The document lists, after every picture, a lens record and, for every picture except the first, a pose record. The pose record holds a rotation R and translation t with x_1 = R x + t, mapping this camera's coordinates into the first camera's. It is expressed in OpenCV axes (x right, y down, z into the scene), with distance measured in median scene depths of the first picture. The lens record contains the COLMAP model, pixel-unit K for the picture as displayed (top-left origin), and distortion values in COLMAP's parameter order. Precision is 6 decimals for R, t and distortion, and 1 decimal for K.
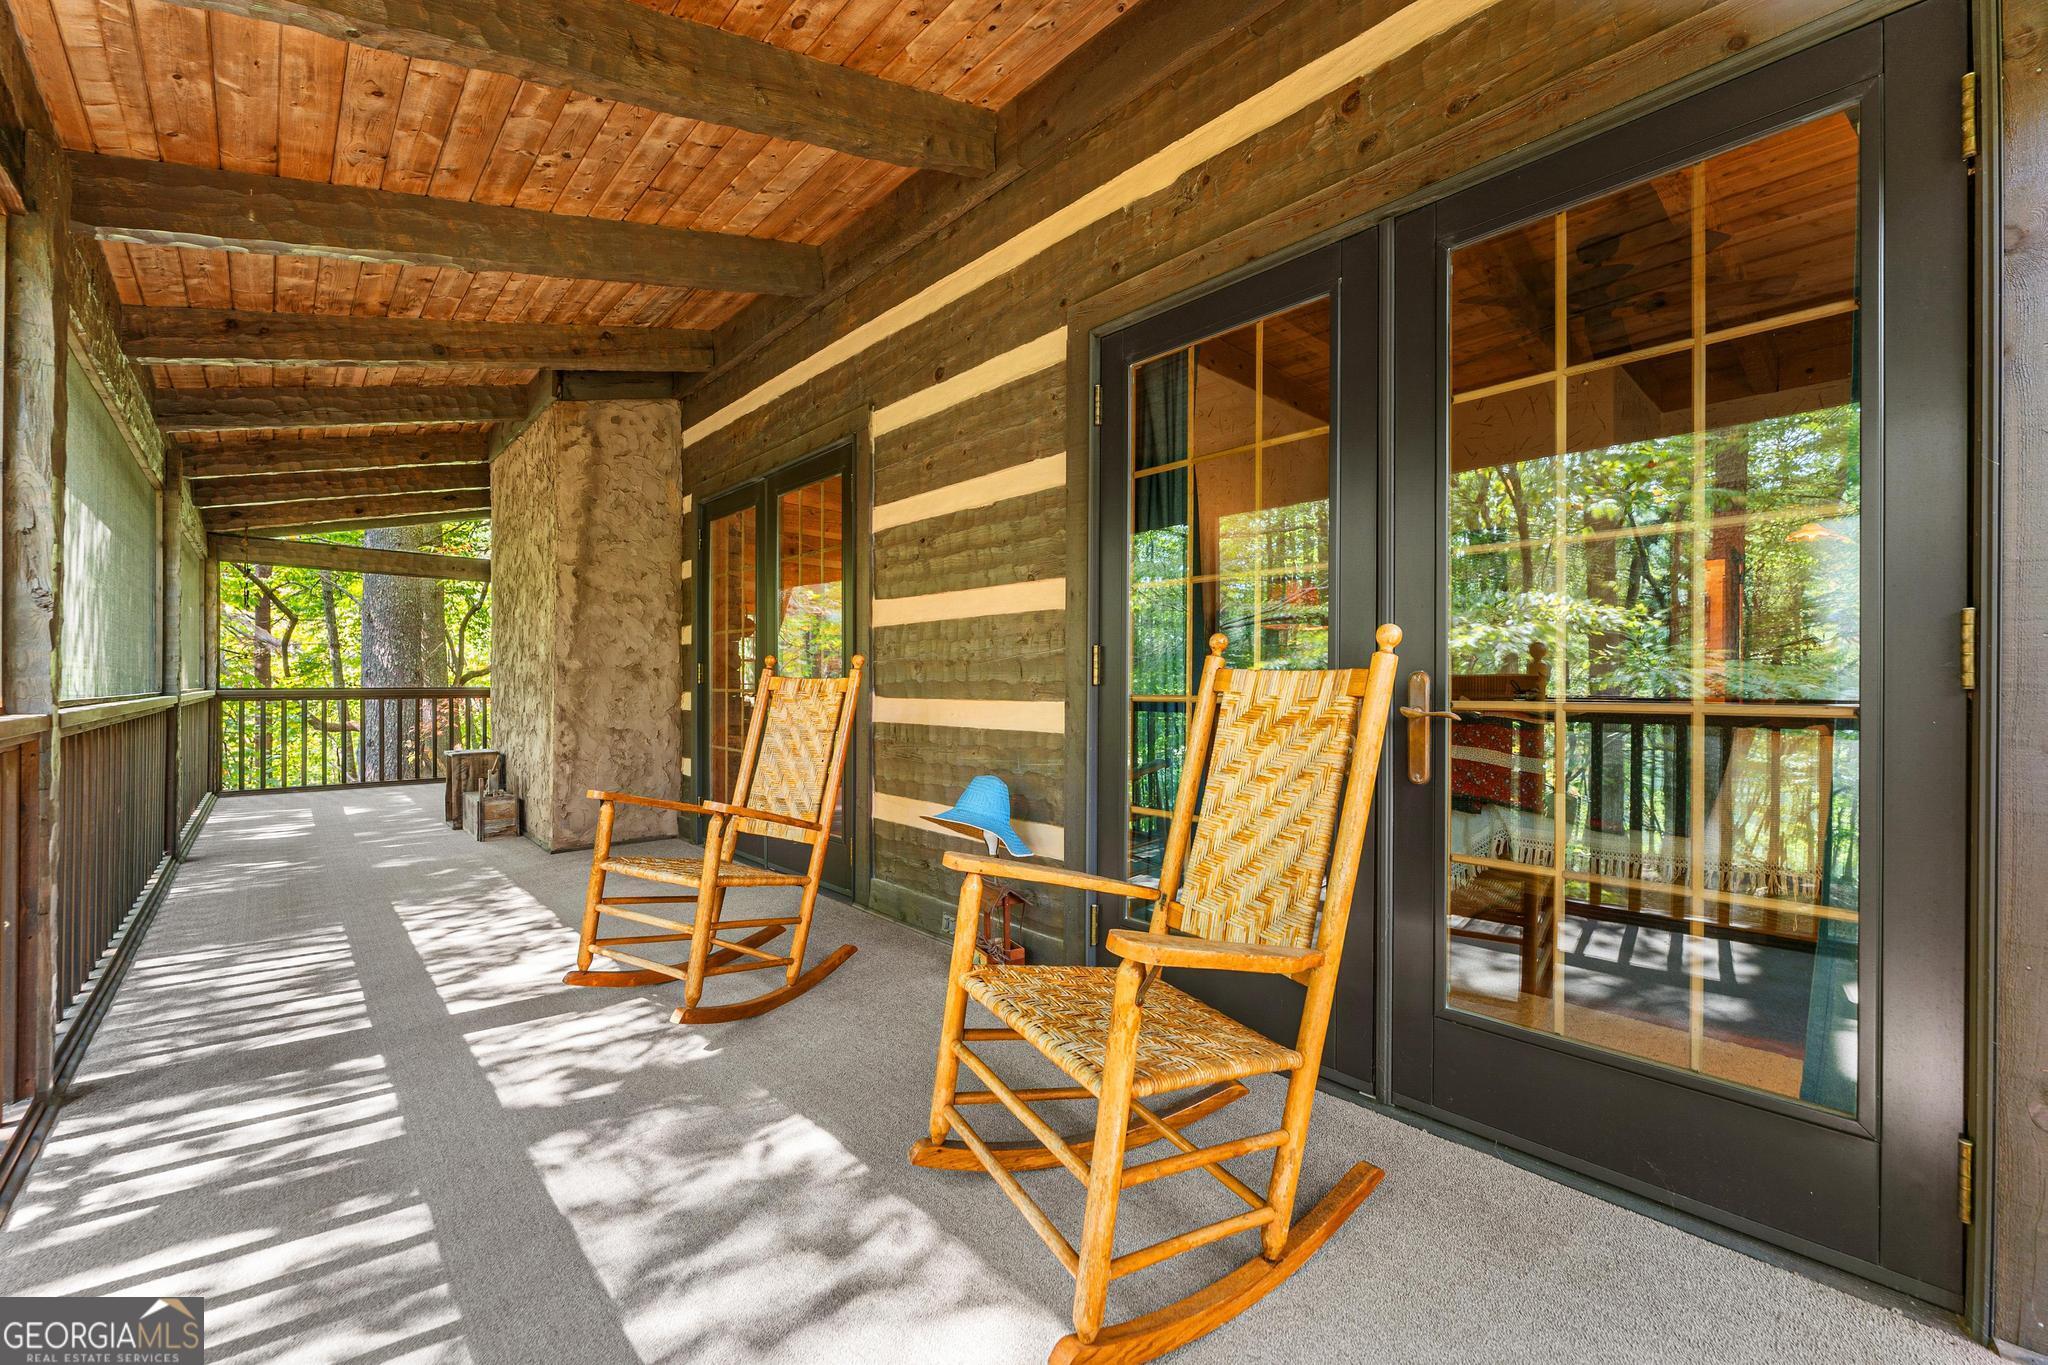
lens RADIAL K [[817.9, 0, 1018.4], [0, 817.9, 693.3], [0, 0, 1]] dist [-0.017867, -0.000022]
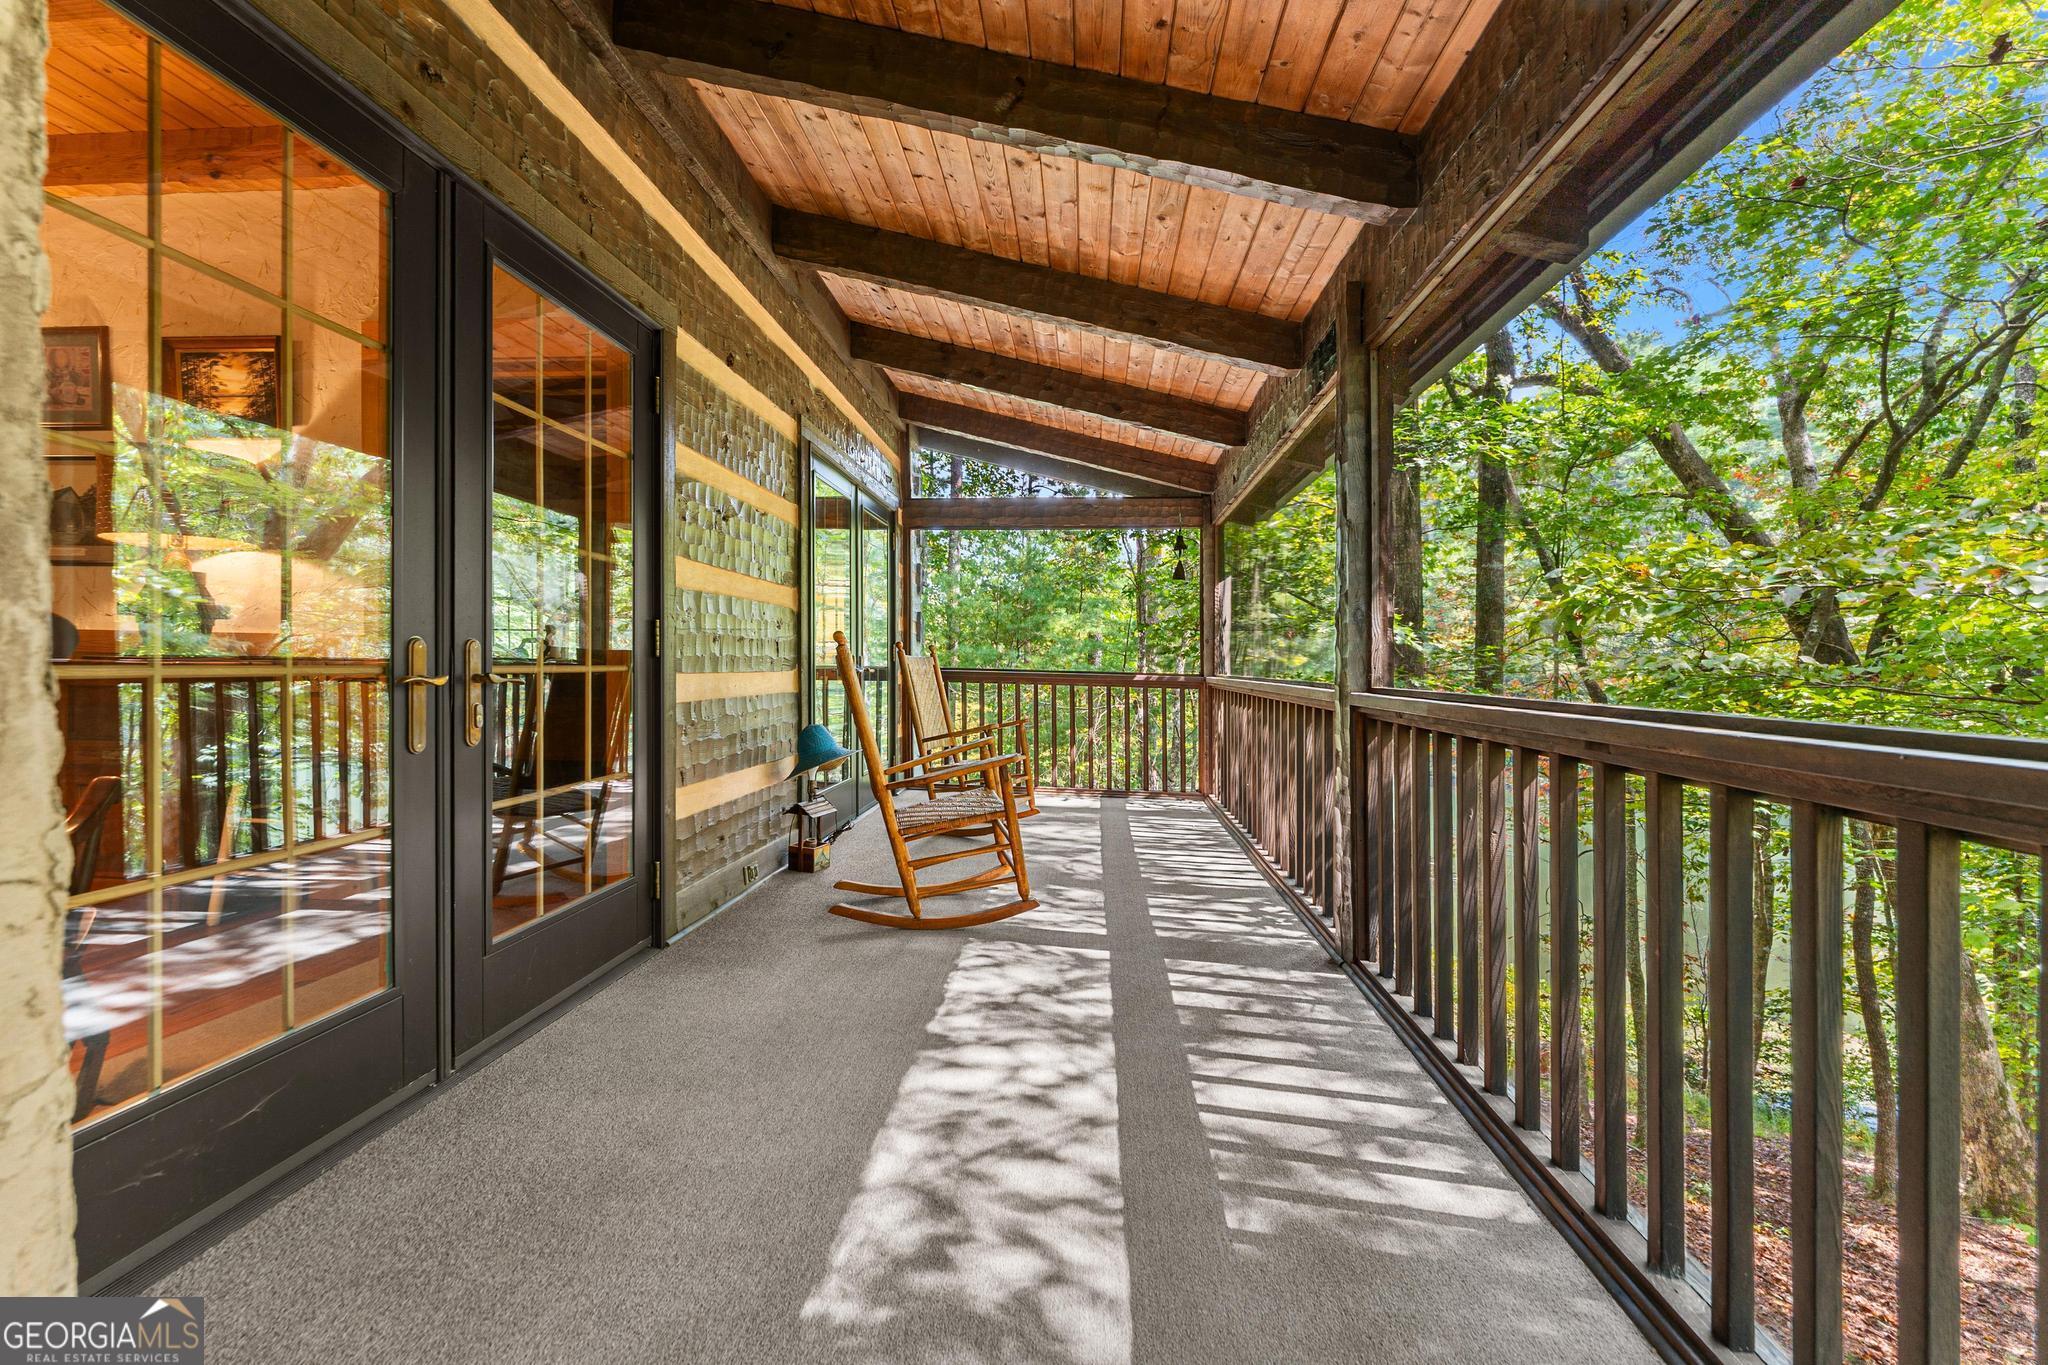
lens RADIAL K [[845.8, 0, 1035.4], [0, 845.8, 660.0], [0, 0, 1]] dist [0.000287, -0.000056]
pose [[-0.678436, -0.015594, 0.734494, -0.996686], [-0.015061, 0.999860, 0.007317, -0.018502], [-0.734505, -0.006098, -0.678576, 1.249057]]
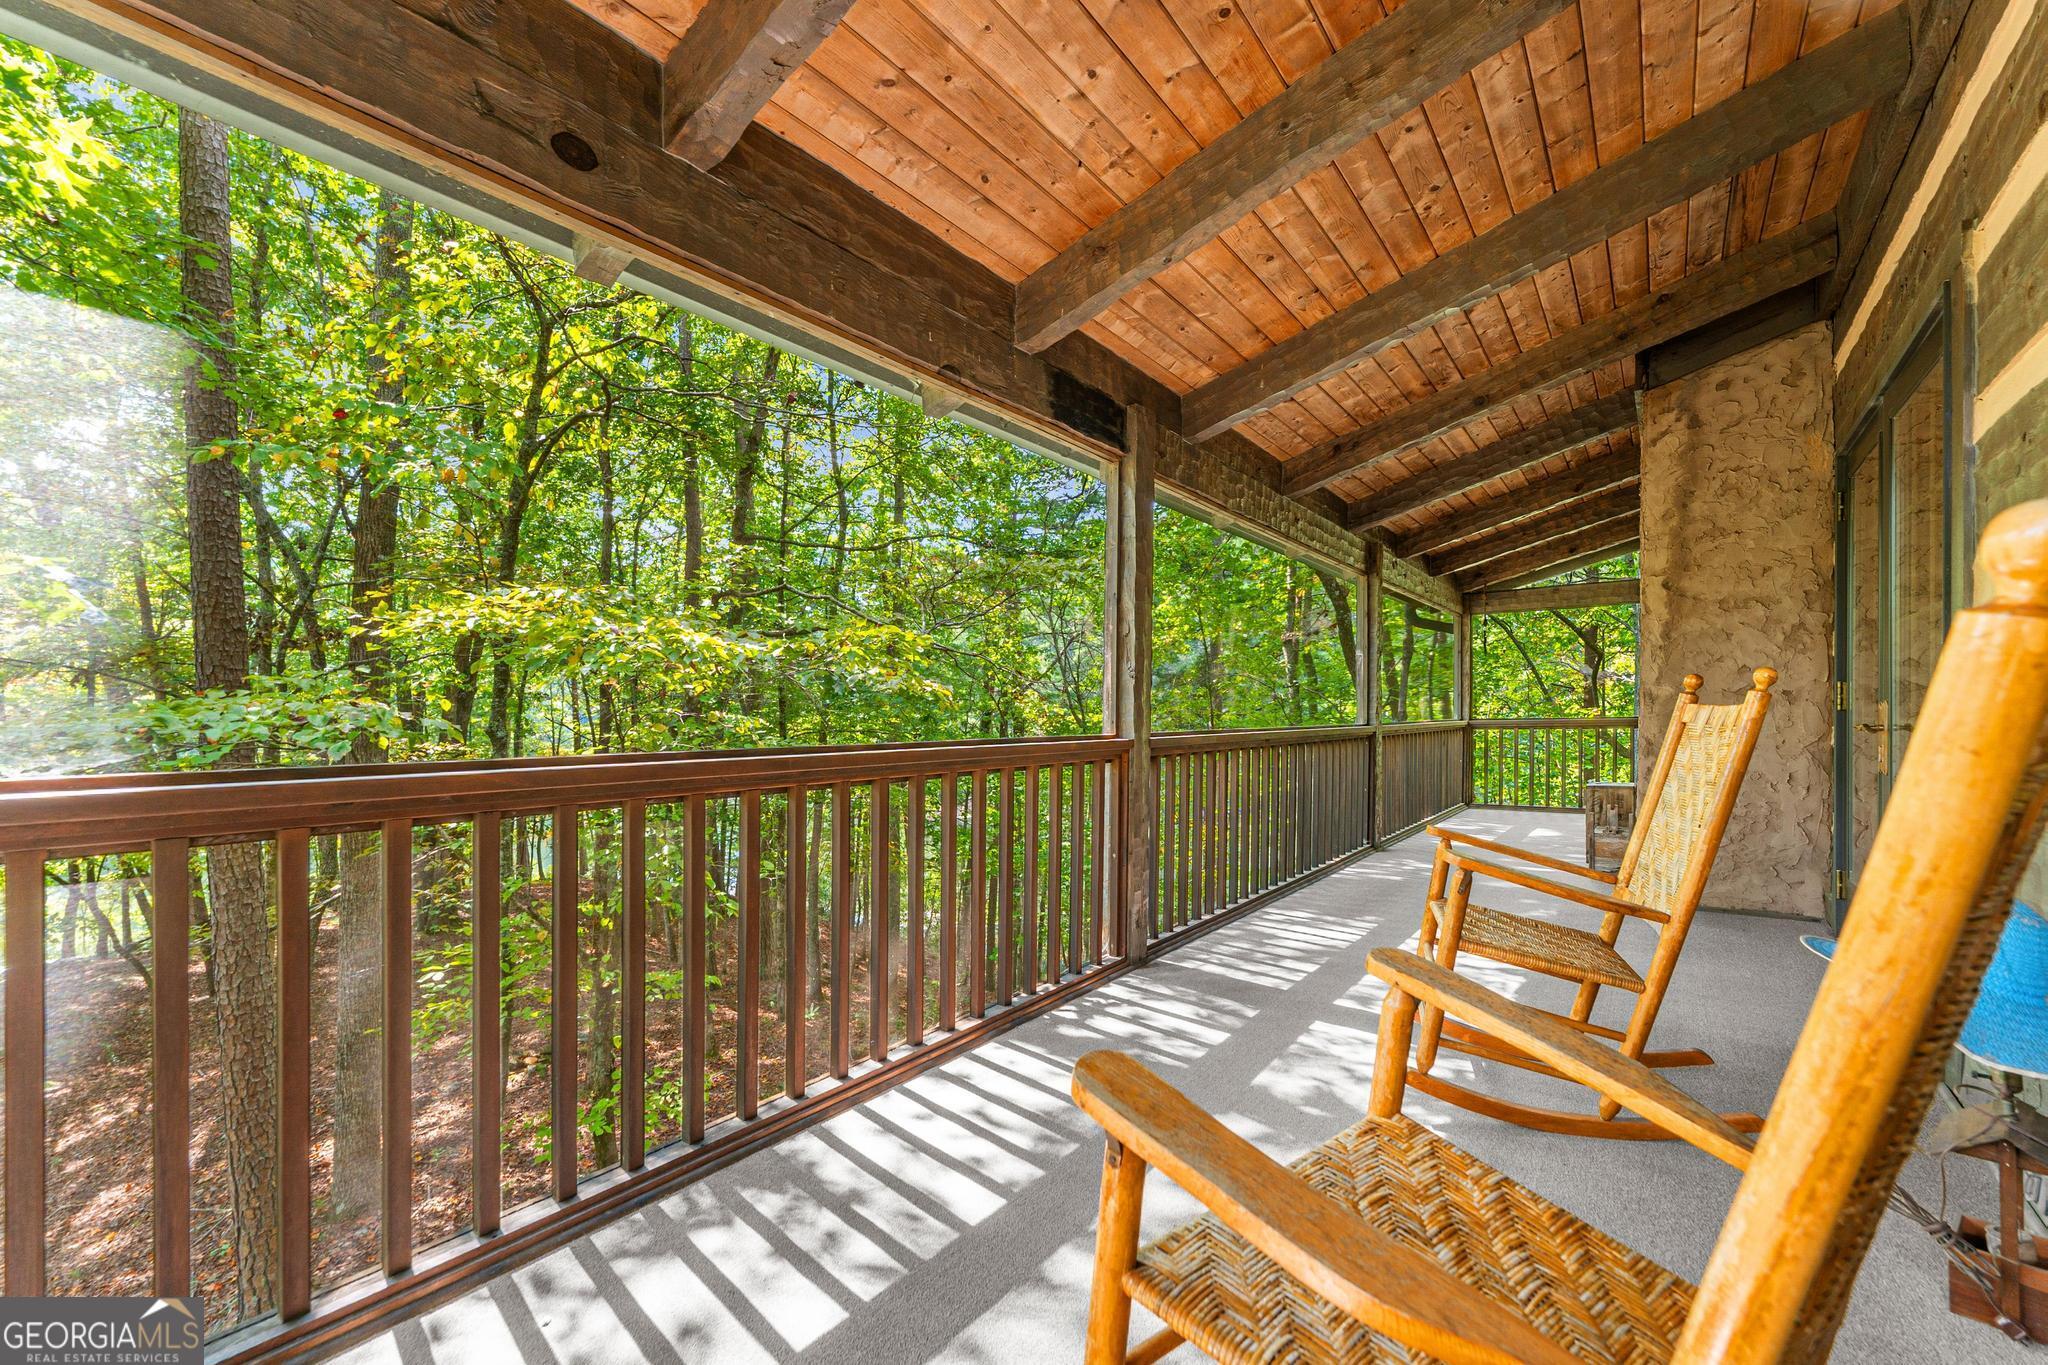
lens RADIAL K [[836.1, 0, 1034.0], [0, 836.1, 710.0], [0, 0, 1]] dist [-0.001355, -0.000130]
pose [[0.154592, -0.015221, -0.987861, 0.274993], [0.002553, 0.999884, -0.015007, -0.004670], [0.987975, -0.000202, 0.154613, 0.255641]]
